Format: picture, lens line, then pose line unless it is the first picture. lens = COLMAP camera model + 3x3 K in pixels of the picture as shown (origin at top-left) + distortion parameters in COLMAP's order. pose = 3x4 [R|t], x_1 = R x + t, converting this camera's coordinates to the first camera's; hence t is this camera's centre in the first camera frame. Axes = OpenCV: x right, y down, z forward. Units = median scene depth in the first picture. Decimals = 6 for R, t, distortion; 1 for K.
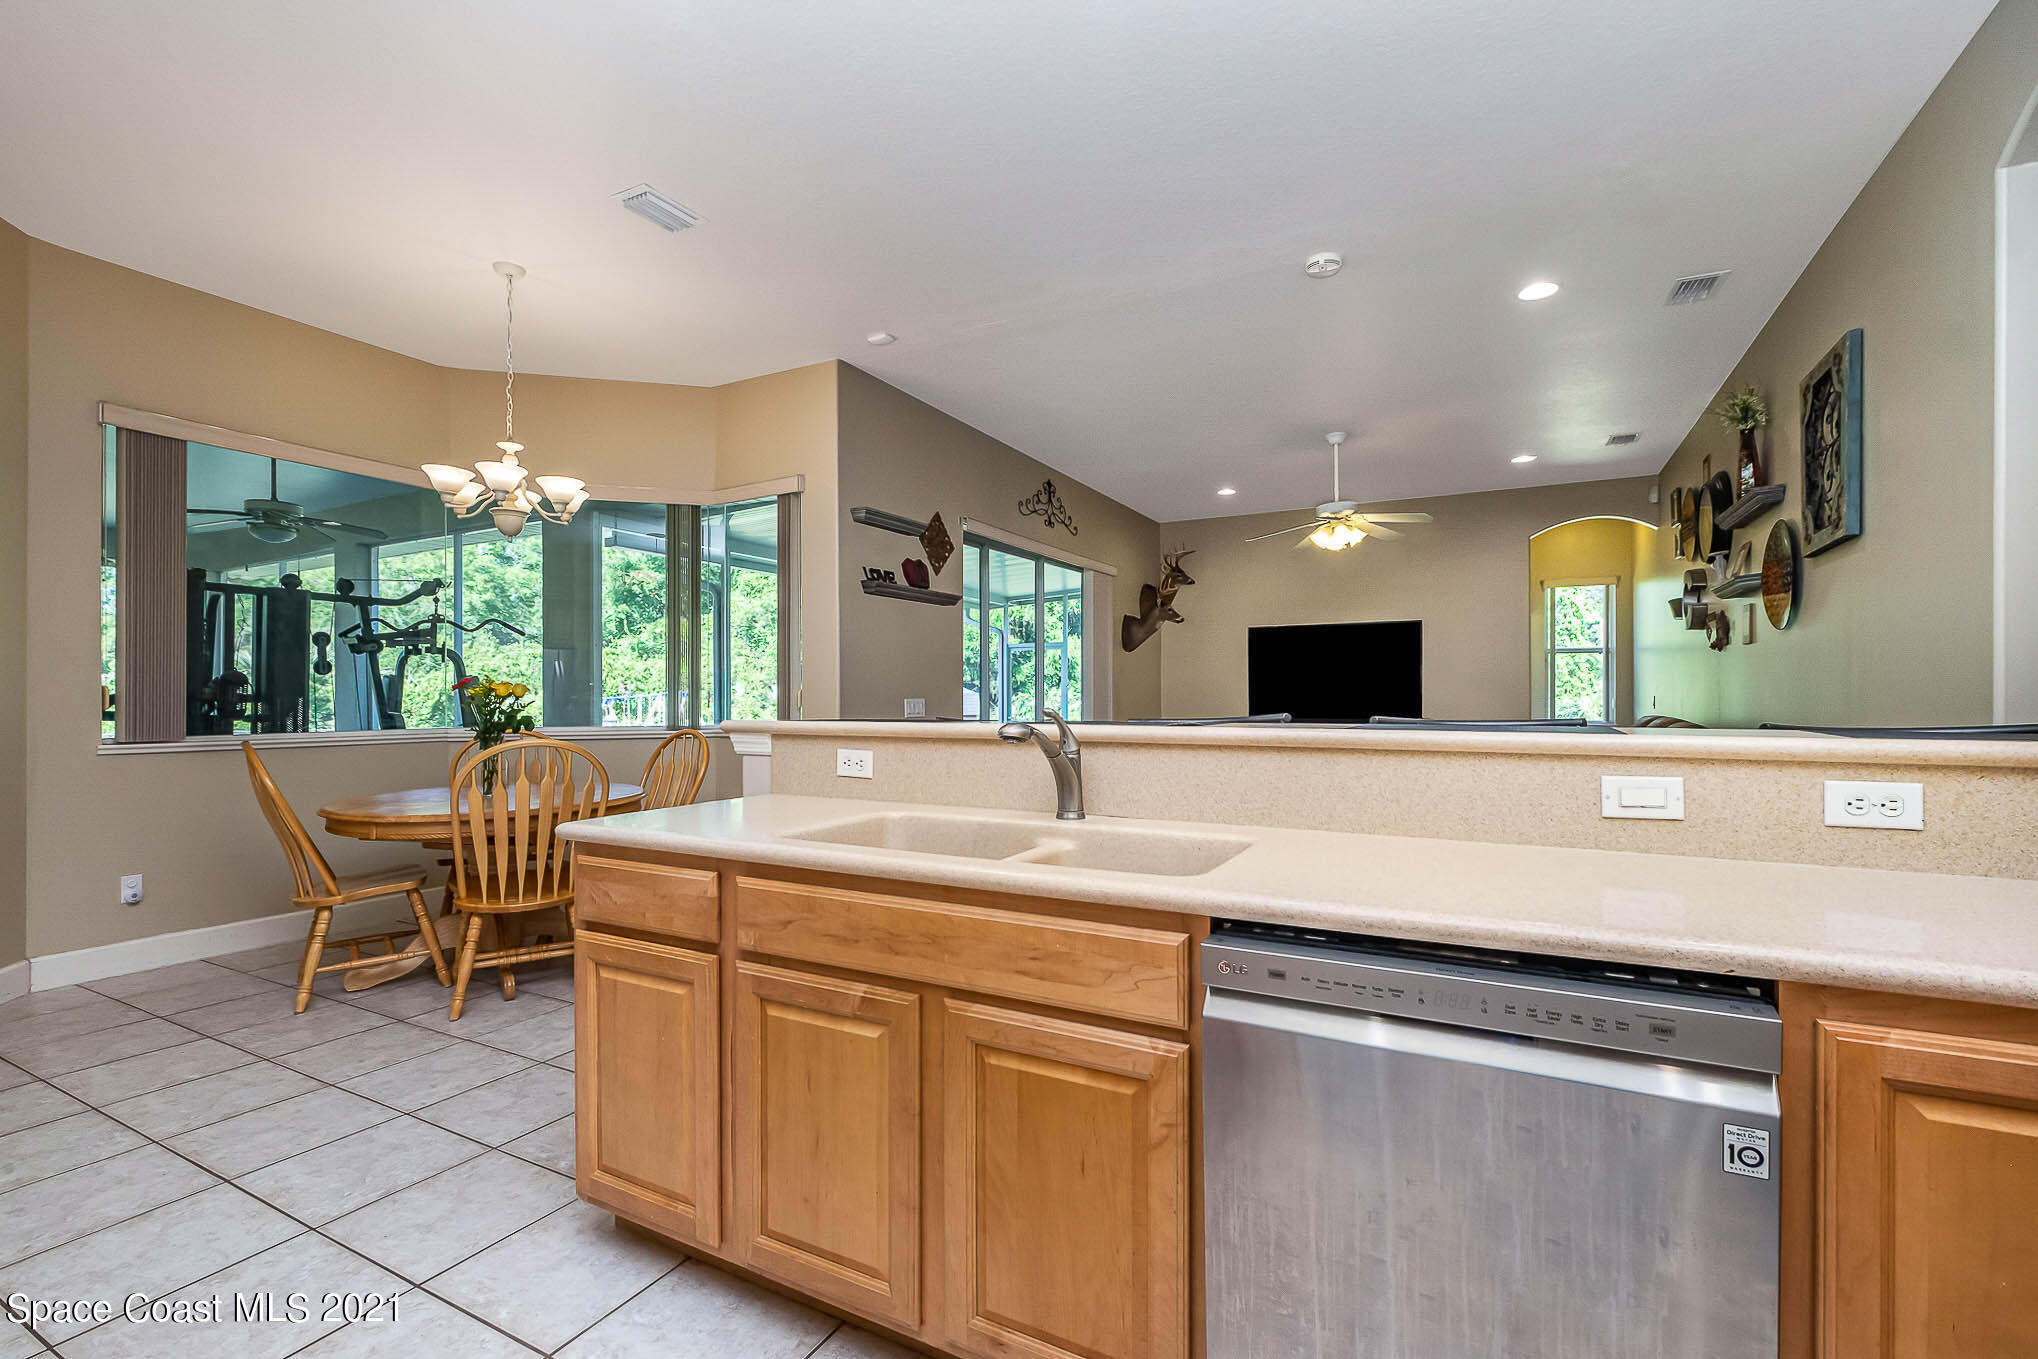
lens RADIAL K [[890.5, 0, 999.0], [0, 890.5, 694.6], [0, 0, 1]] dist [-0.002270, -0.000223]
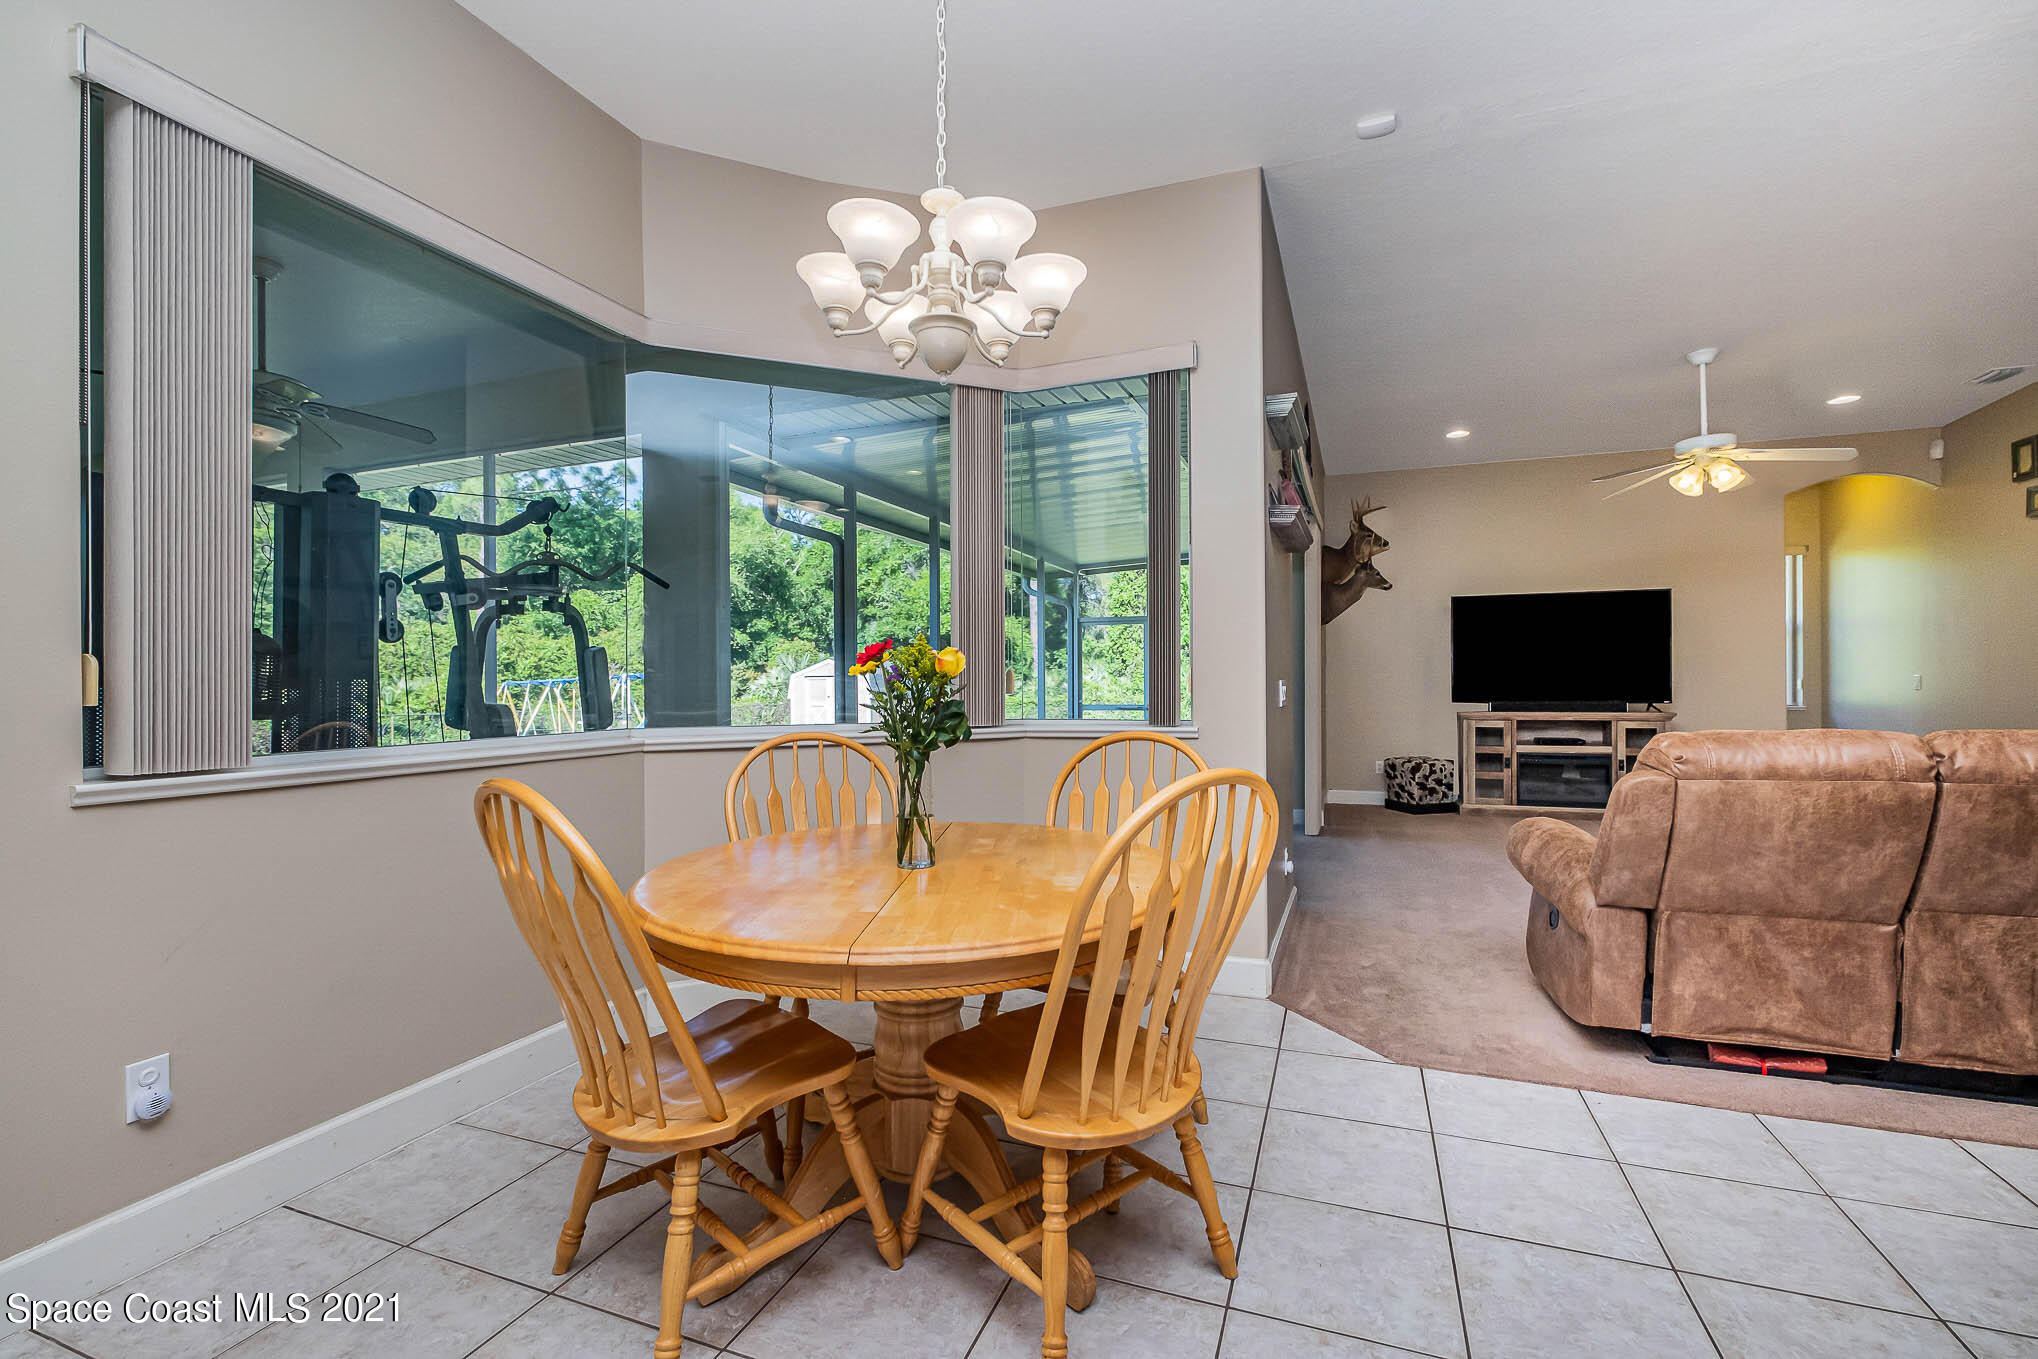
lens RADIAL K [[890.5, 0, 1011.4], [0, 890.5, 681.9], [0, 0, 1]] dist [-0.002270, -0.000223]
pose [[0.991271, -0.002620, 0.131814, -0.389013], [0.001745, 0.999976, 0.006750, 0.000807], [-0.131828, -0.006461, 0.991251, 0.316203]]
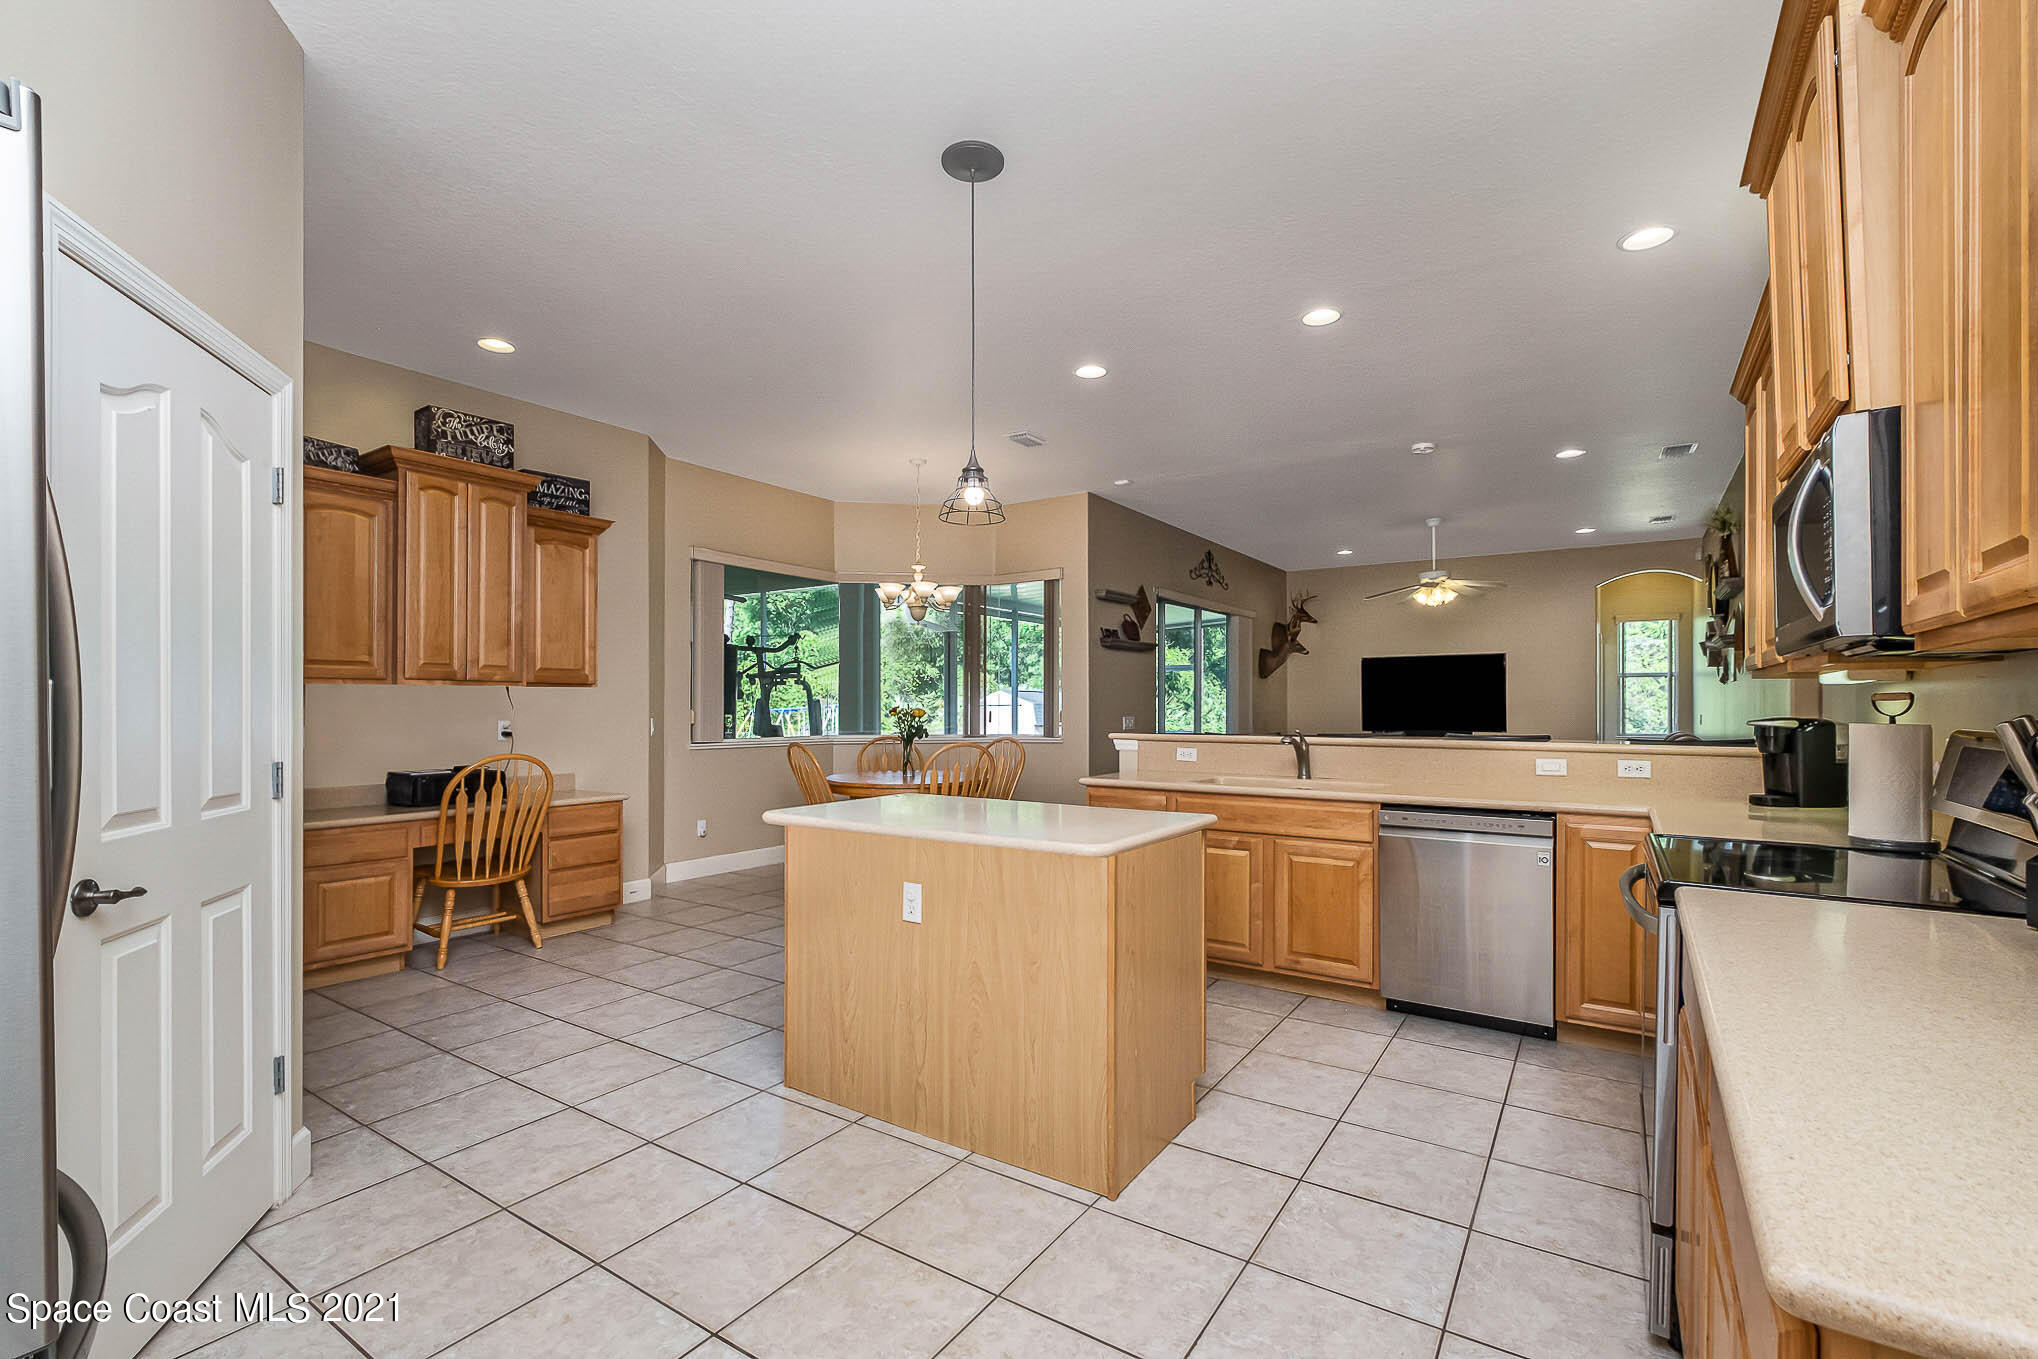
lens RADIAL K [[890.5, 0, 1002.3], [0, 890.5, 694.3], [0, 0, 1]] dist [-0.002270, -0.000223]
pose [[0.995530, 0.002147, -0.094426, -0.156688], [-0.003075, 0.999948, -0.009686, -0.016355], [0.094400, 0.009933, 0.995485, -0.439062]]
